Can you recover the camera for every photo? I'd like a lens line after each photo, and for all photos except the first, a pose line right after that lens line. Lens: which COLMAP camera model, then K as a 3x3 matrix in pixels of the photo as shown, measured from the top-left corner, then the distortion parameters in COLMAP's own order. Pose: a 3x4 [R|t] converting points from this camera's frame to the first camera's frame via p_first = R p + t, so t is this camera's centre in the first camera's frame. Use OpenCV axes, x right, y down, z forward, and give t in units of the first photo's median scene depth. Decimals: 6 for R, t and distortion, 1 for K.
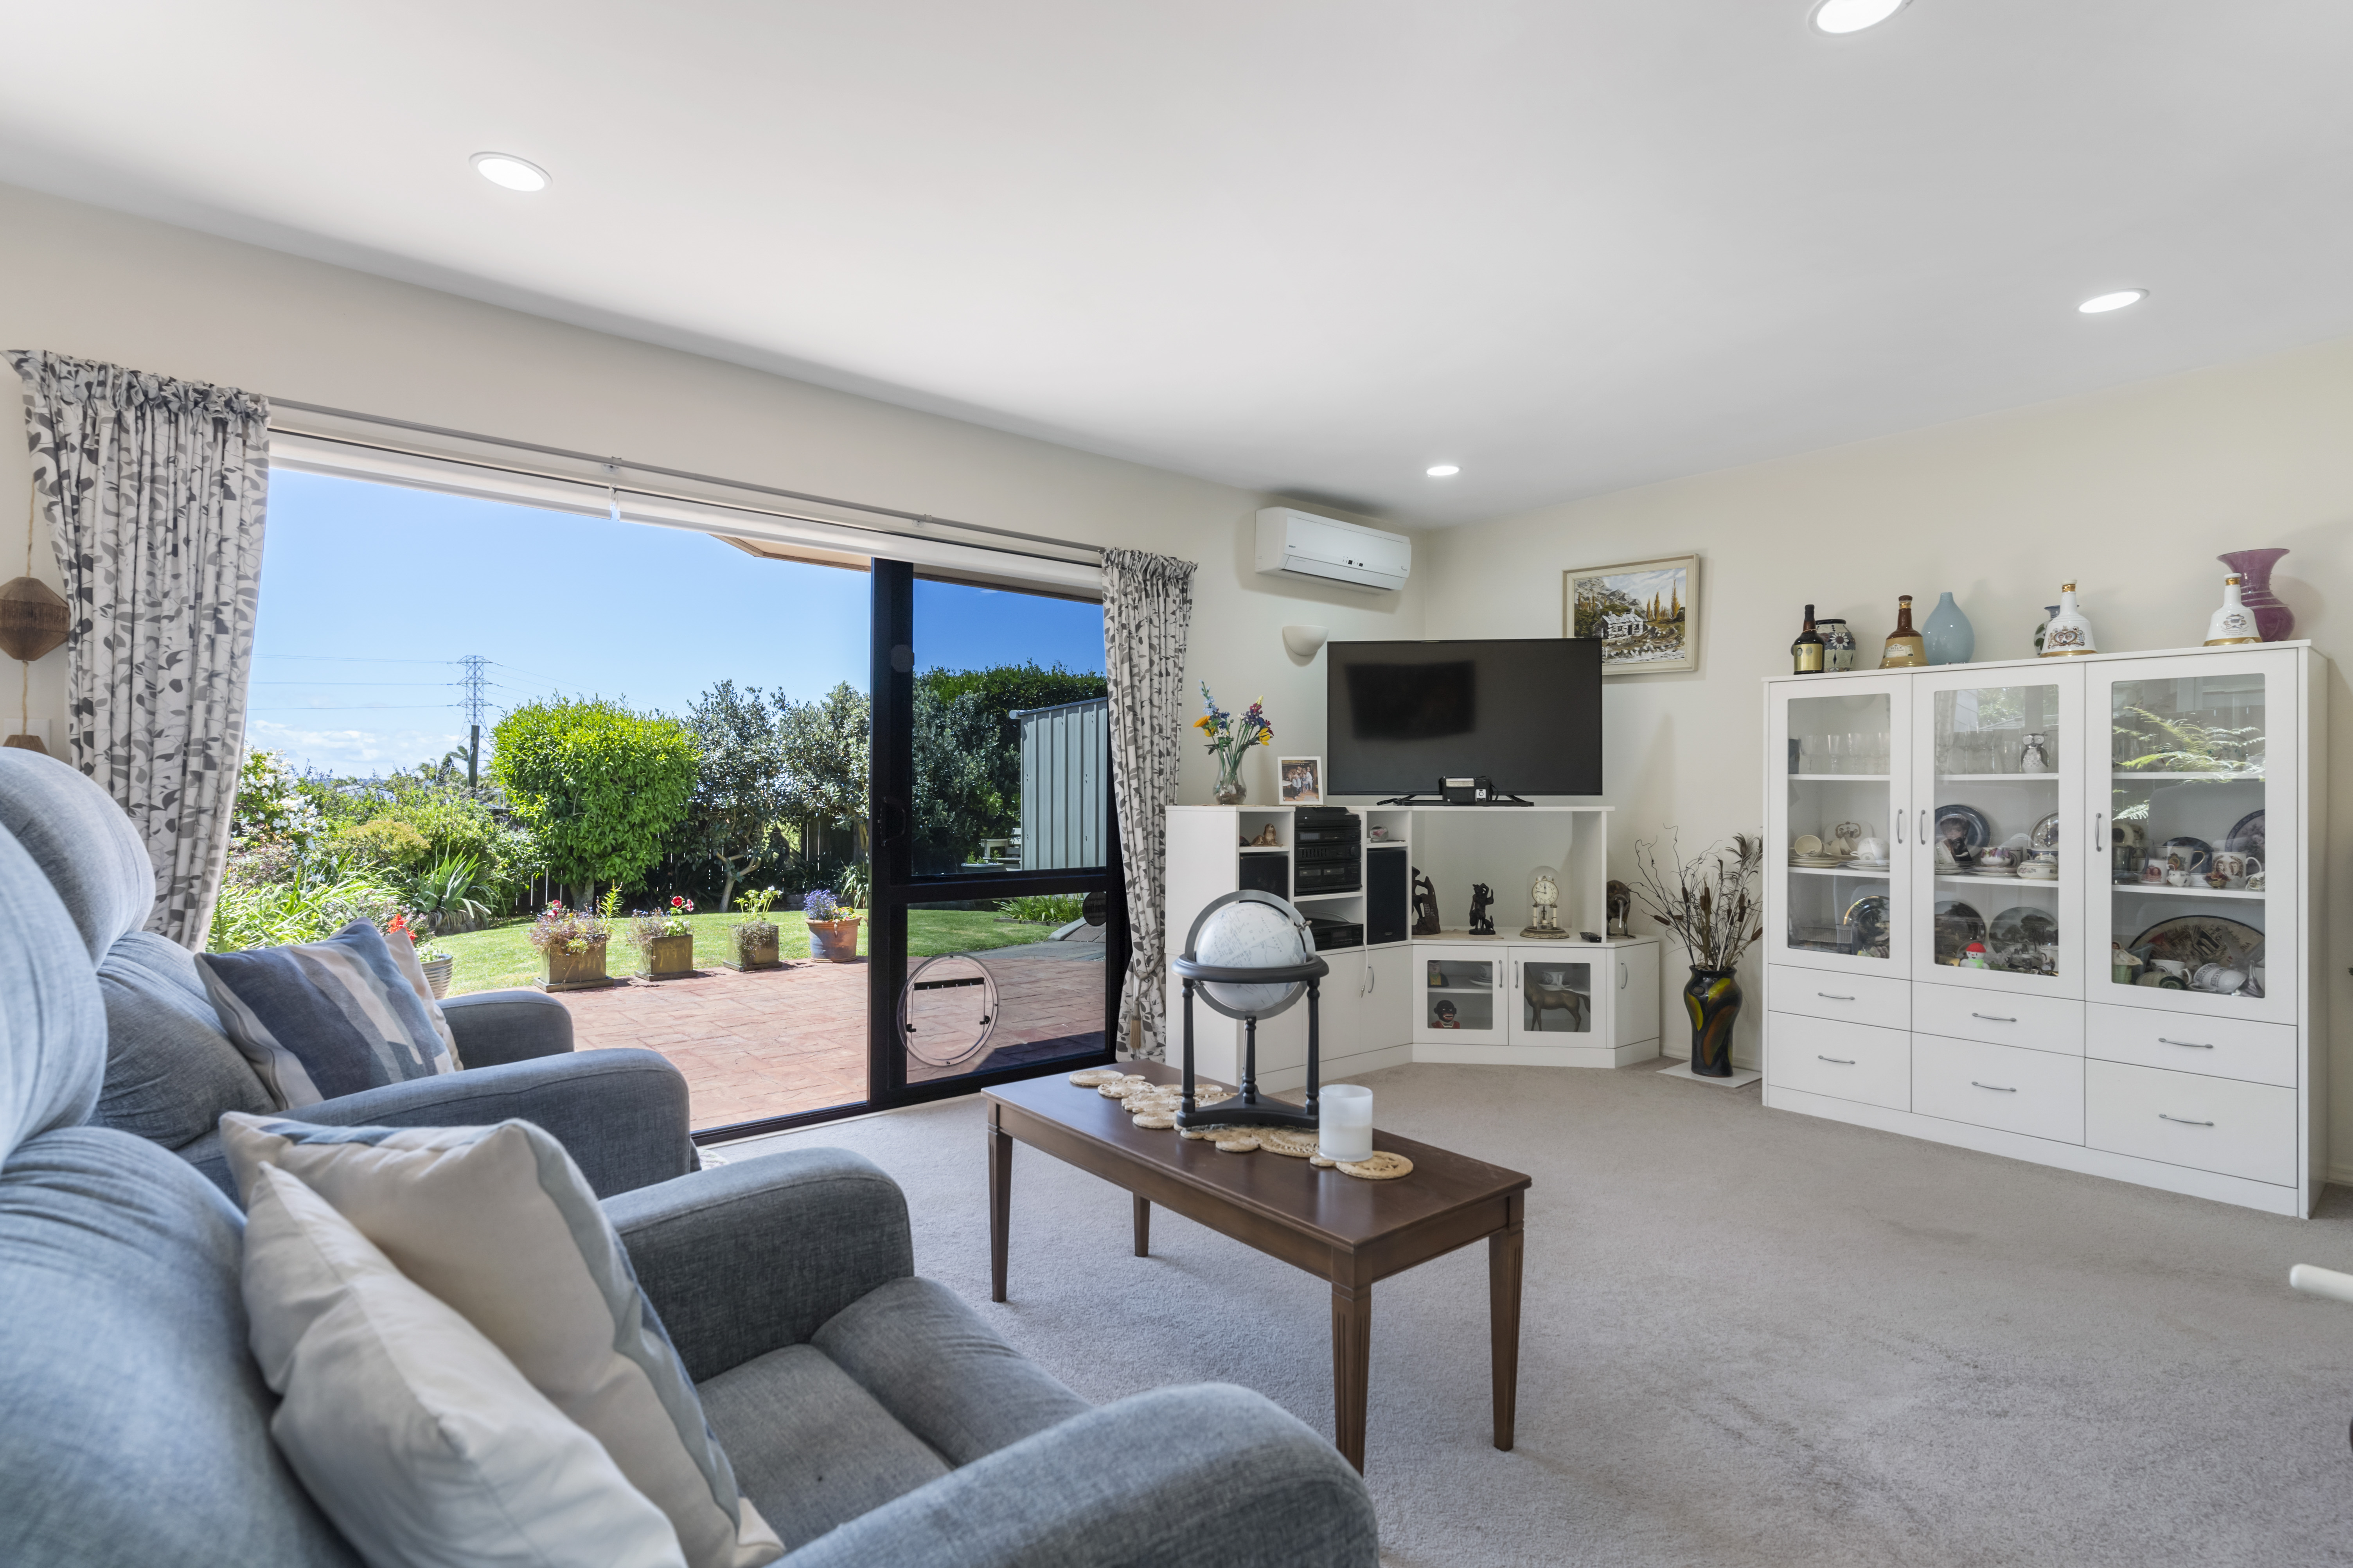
lens RADIAL K [[1130.1, 0, 1176.5], [0, 1130.1, 784.0], [0, 0, 1]] dist [-0.001409, -0.000332]
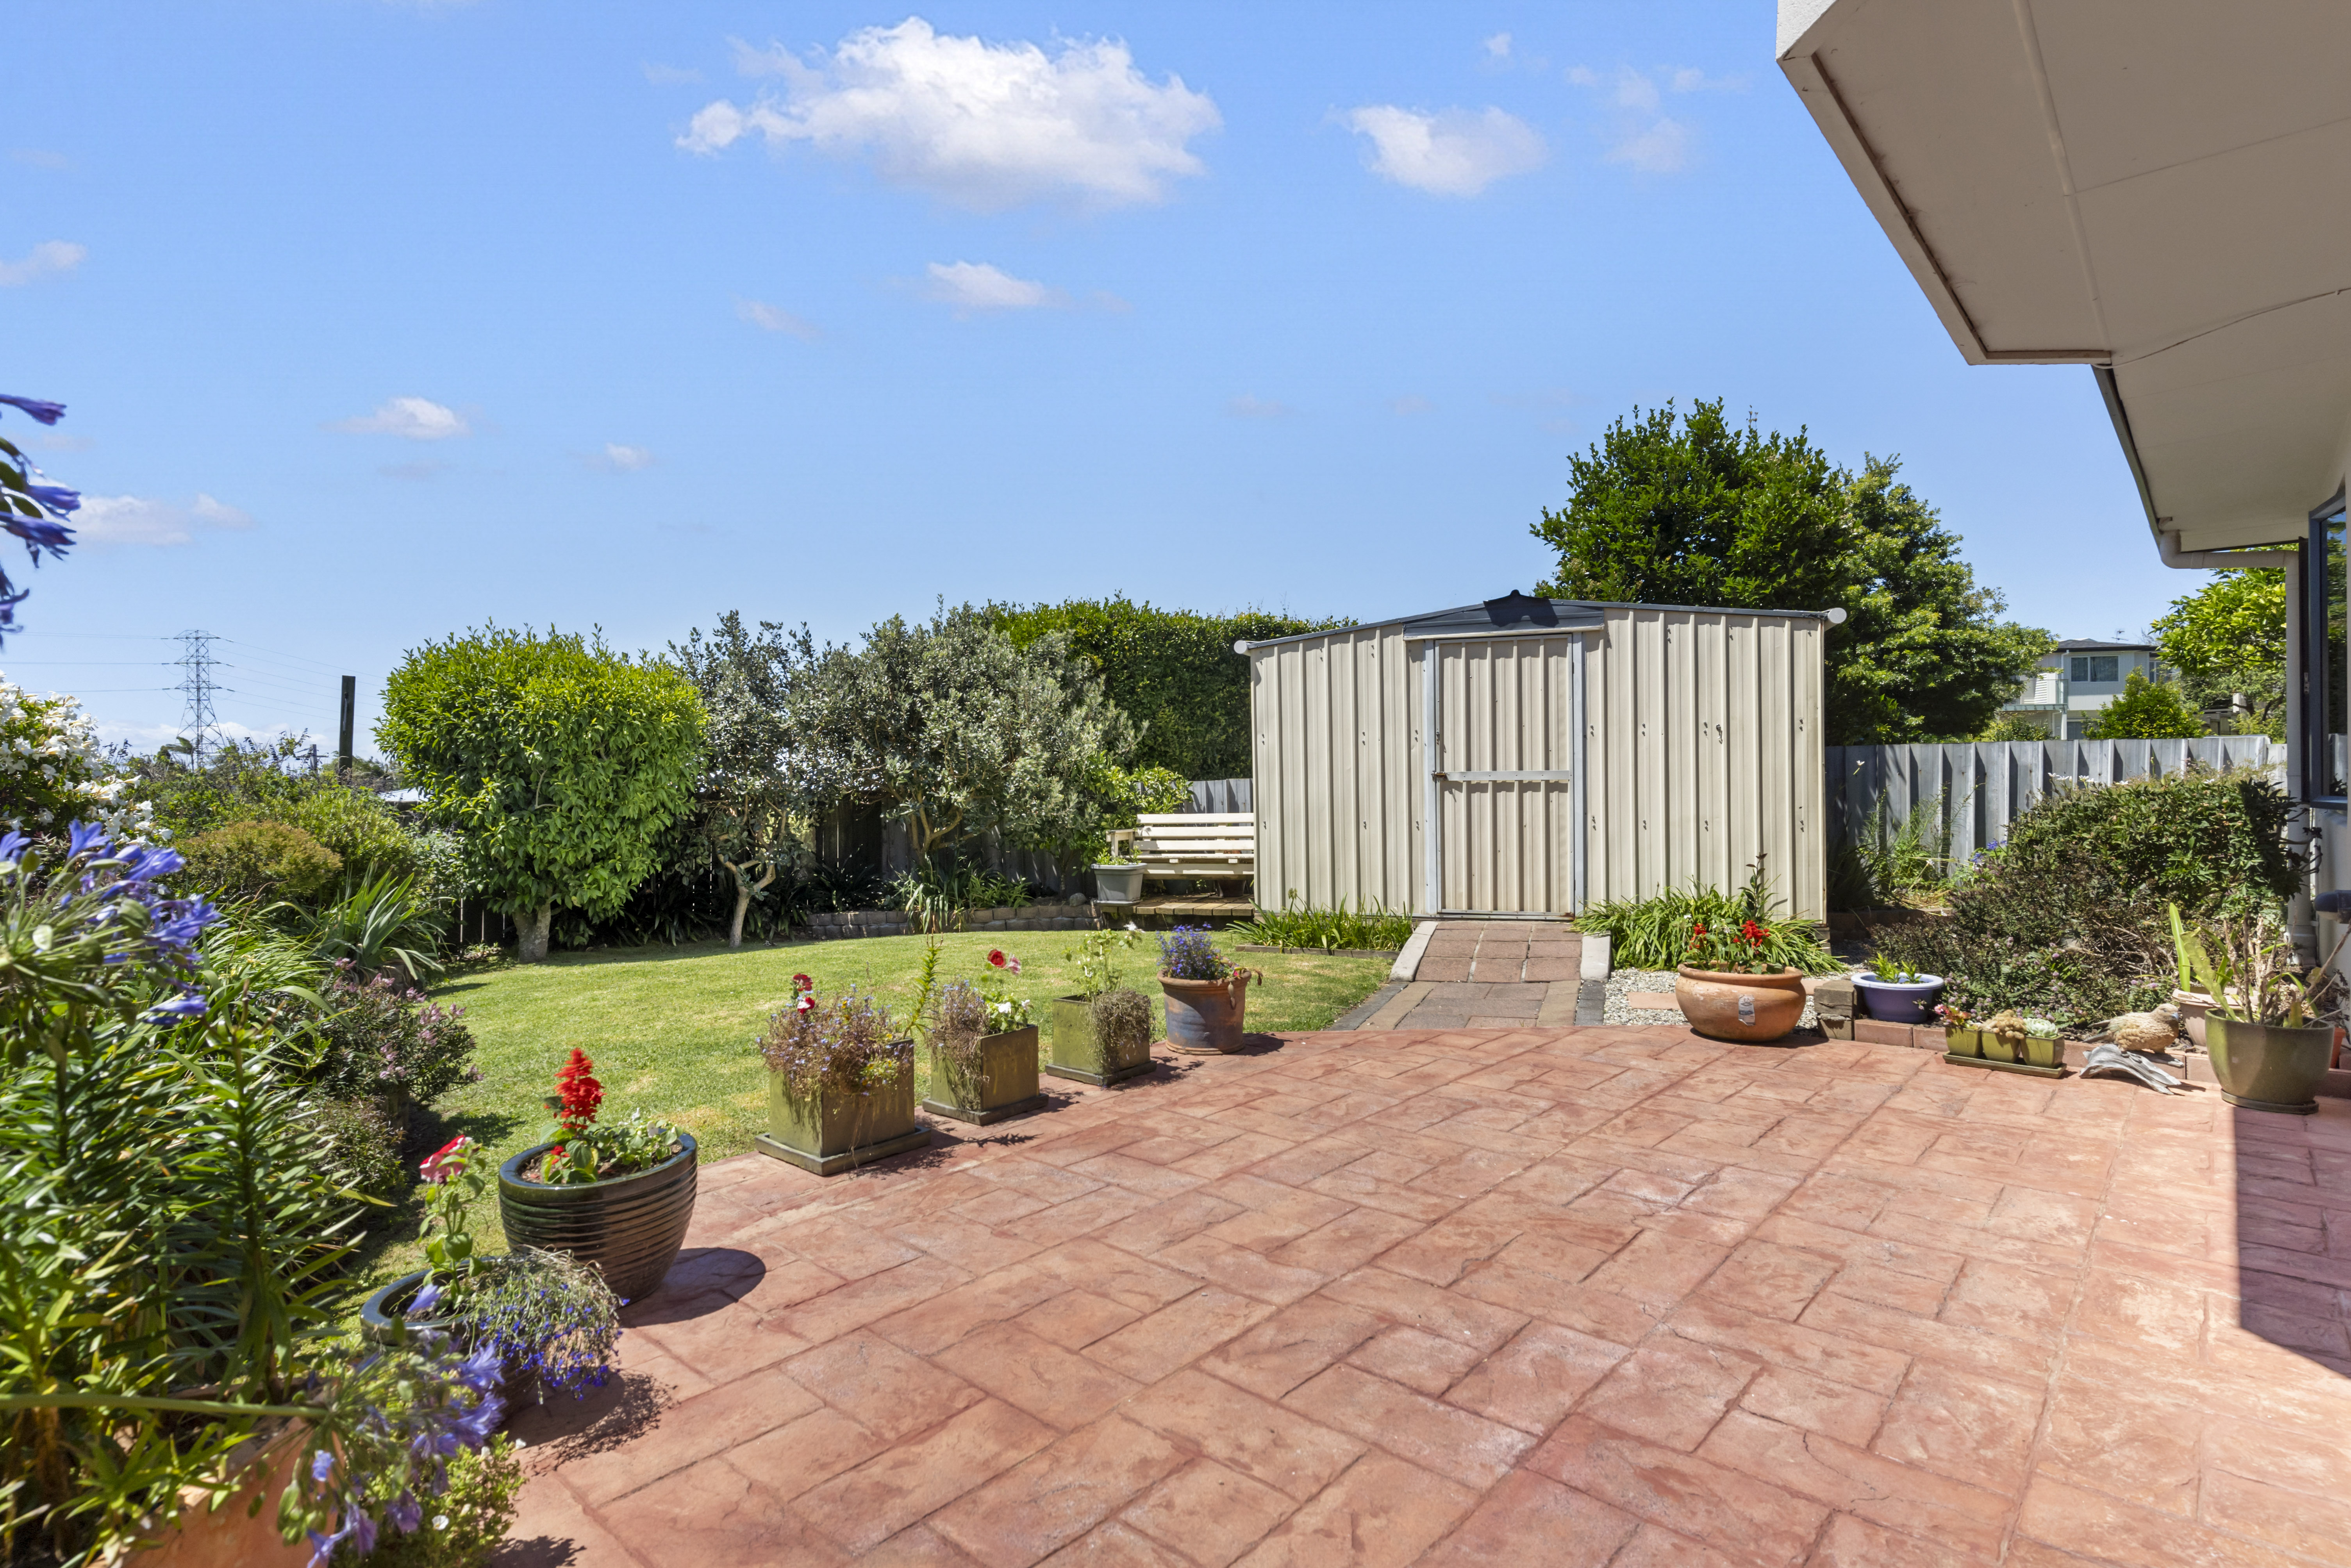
lens RADIAL K [[1167.2, 0, 1175.5], [0, 1167.2, 784.0], [0, 0, 1]] dist [0.002736, 0.000824]
pose [[0.989595, -0.017409, 0.142826, -0.261265], [0.015461, 0.999772, 0.014734, 0.009382], [-0.143050, -0.012372, 0.989638, 0.275685]]
